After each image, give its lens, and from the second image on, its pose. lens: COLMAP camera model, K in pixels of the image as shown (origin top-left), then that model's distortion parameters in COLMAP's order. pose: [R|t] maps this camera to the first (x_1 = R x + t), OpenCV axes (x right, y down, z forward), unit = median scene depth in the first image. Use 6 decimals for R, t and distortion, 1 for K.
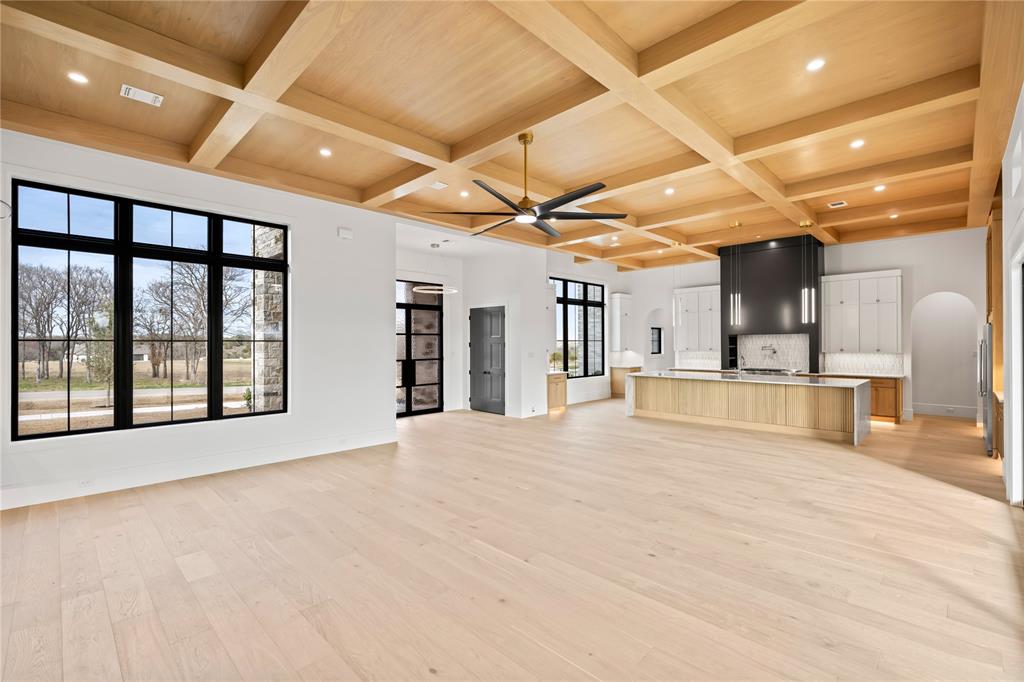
lens RADIAL K [[452.2, 0, 508.6], [0, 452.2, 341.6], [0, 0, 1]] dist [0.000241, 0.000183]
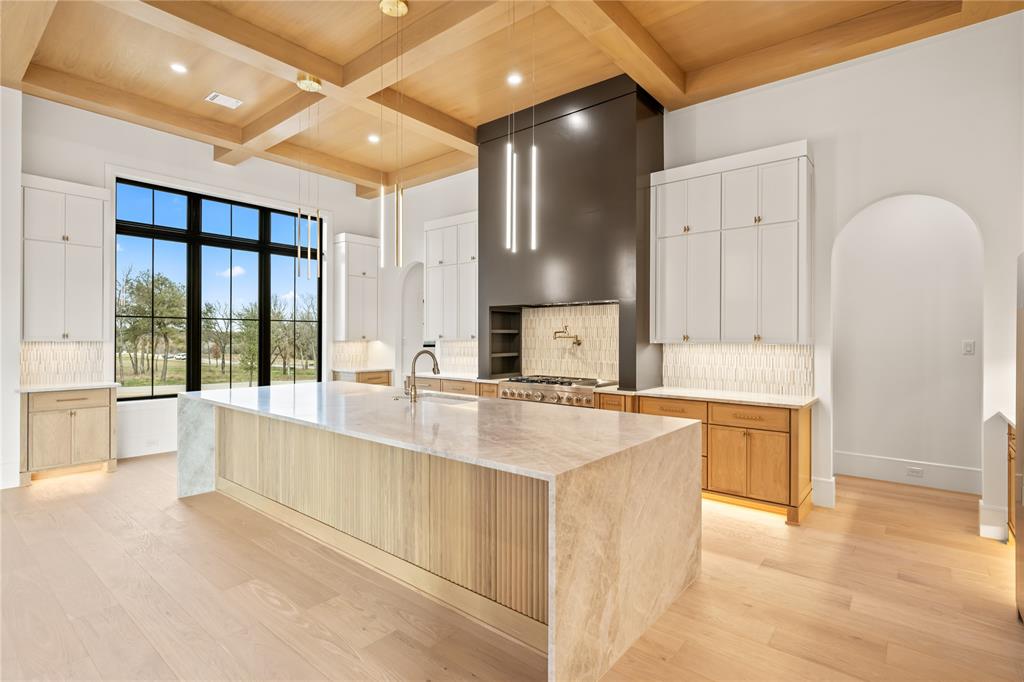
lens RADIAL K [[493.6, 0, 511.8], [0, 493.6, 337.9], [0, 0, 1]] dist [0.010018, -0.000242]
pose [[0.995004, 0.002412, 0.099801, 0.466598], [-0.003536, 0.999932, 0.011087, 0.012440], [-0.099768, -0.011384, 0.994946, 0.484706]]
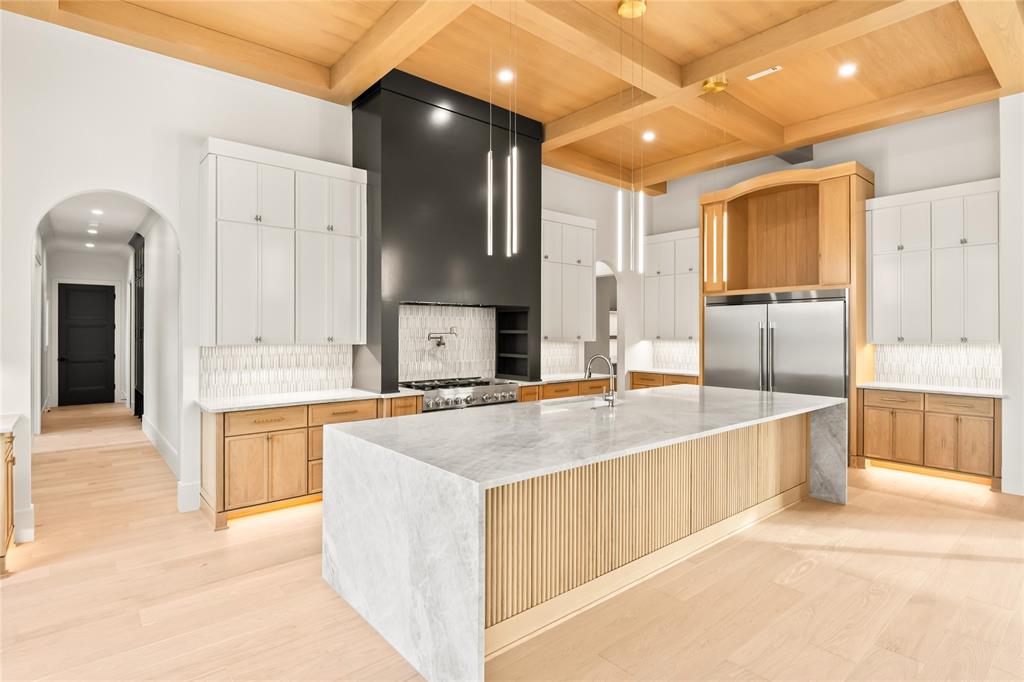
lens RADIAL K [[520.5, 0, 505.9], [0, 520.5, 330.2], [0, 0, 1]] dist [0.002233, -0.001336]
pose [[0.079922, 0.008489, 0.996765, 0.055330], [-0.005465, 0.999952, -0.008078, 0.013345], [-0.996786, -0.004802, 0.079965, 0.893804]]
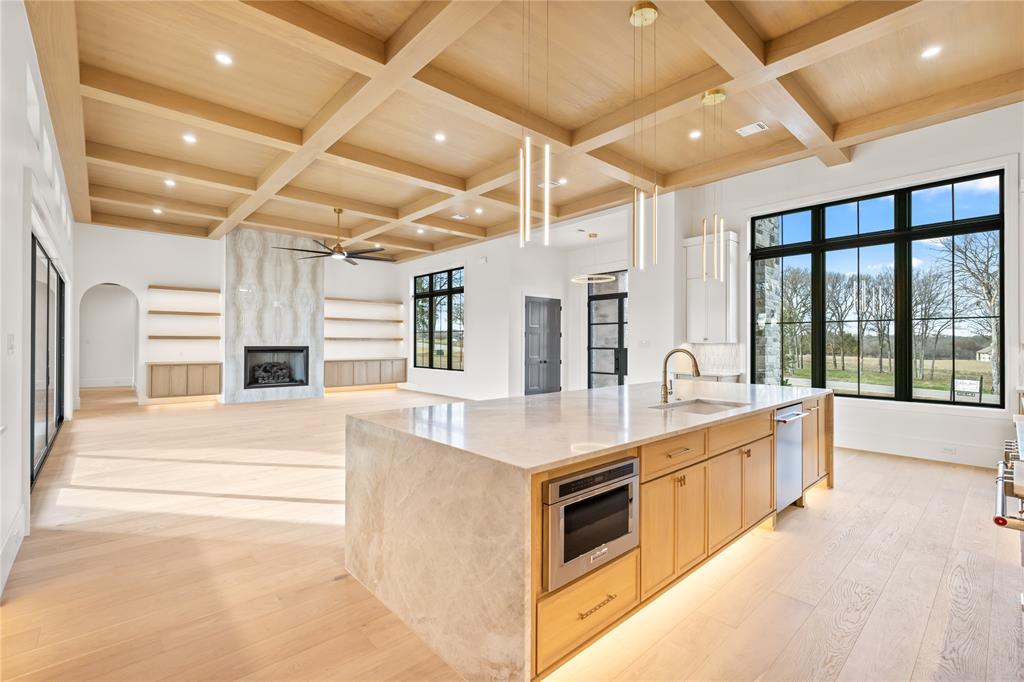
lens RADIAL K [[452.2, 0, 507.5], [0, 452.2, 340.6], [0, 0, 1]] dist [0.000241, 0.000183]
pose [[-0.059600, 0.004363, -0.998213, 0.753645], [0.006774, 0.999969, 0.003966, 0.016131], [0.998199, -0.006525, -0.059628, 0.756837]]
